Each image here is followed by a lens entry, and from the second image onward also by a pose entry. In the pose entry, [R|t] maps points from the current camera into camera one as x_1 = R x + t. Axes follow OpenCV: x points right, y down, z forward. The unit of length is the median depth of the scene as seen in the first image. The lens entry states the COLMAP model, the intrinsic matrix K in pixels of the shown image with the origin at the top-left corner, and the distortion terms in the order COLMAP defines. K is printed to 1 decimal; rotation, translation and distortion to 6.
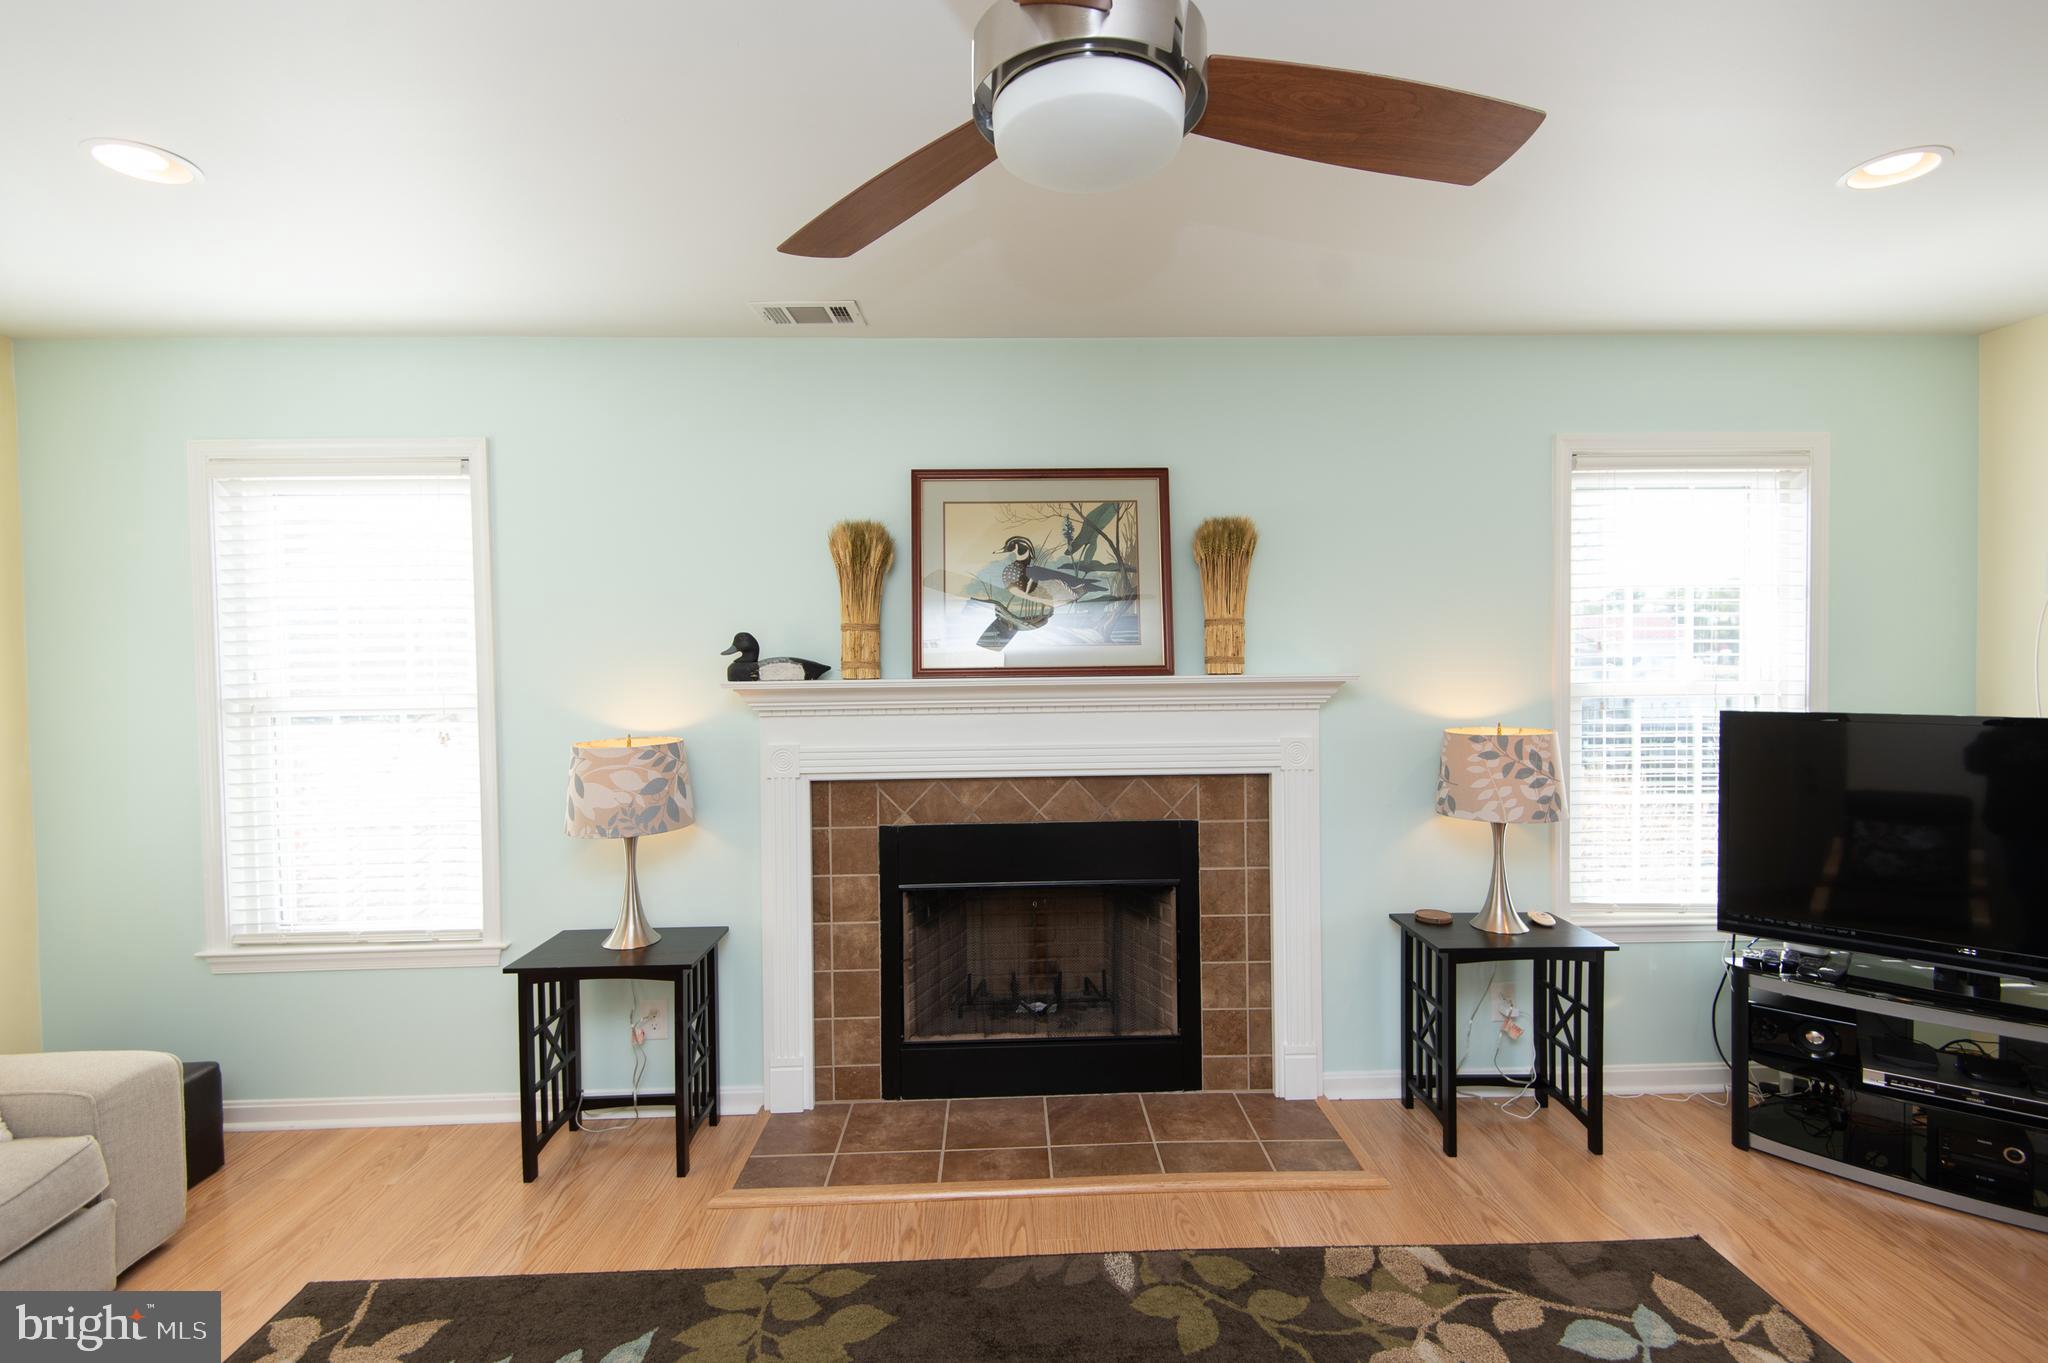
lens RADIAL K [[953.7, 0, 1021.5], [0, 953.7, 671.1], [0, 0, 1]] dist [0.030841, -0.000403]
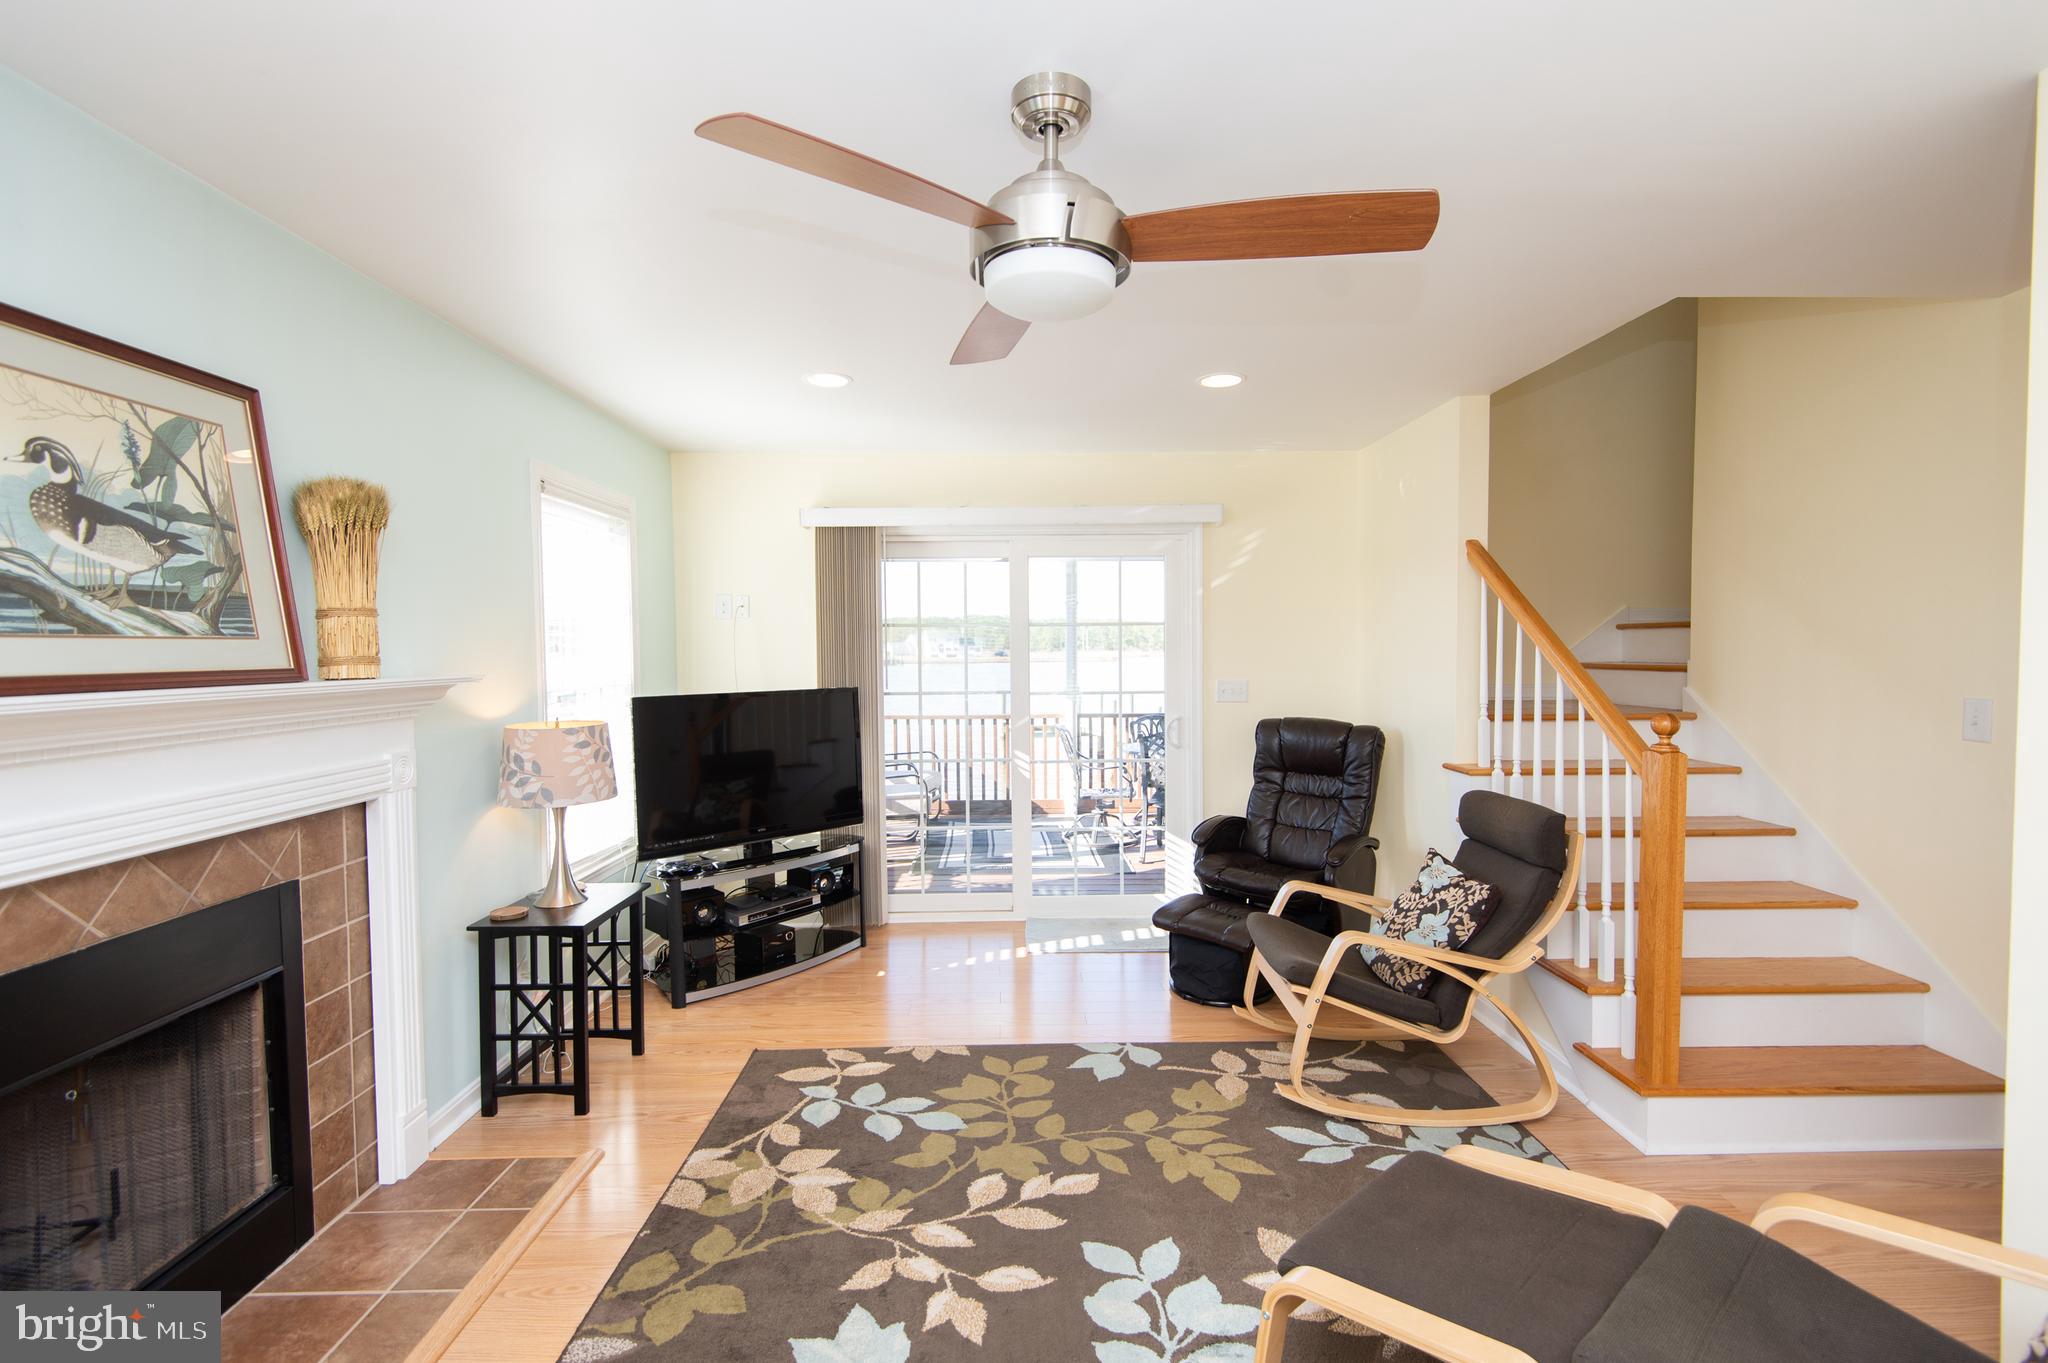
lens RADIAL K [[953.9, 0, 1024.0], [0, 953.9, 681.5], [0, 0, 1]] dist [0.000643, -0.000042]
pose [[0.007075, -0.024139, 0.999684, -0.555171], [0.029433, 0.999280, 0.023921, 0.002924], [-0.999542, 0.029255, 0.007781, 0.436229]]
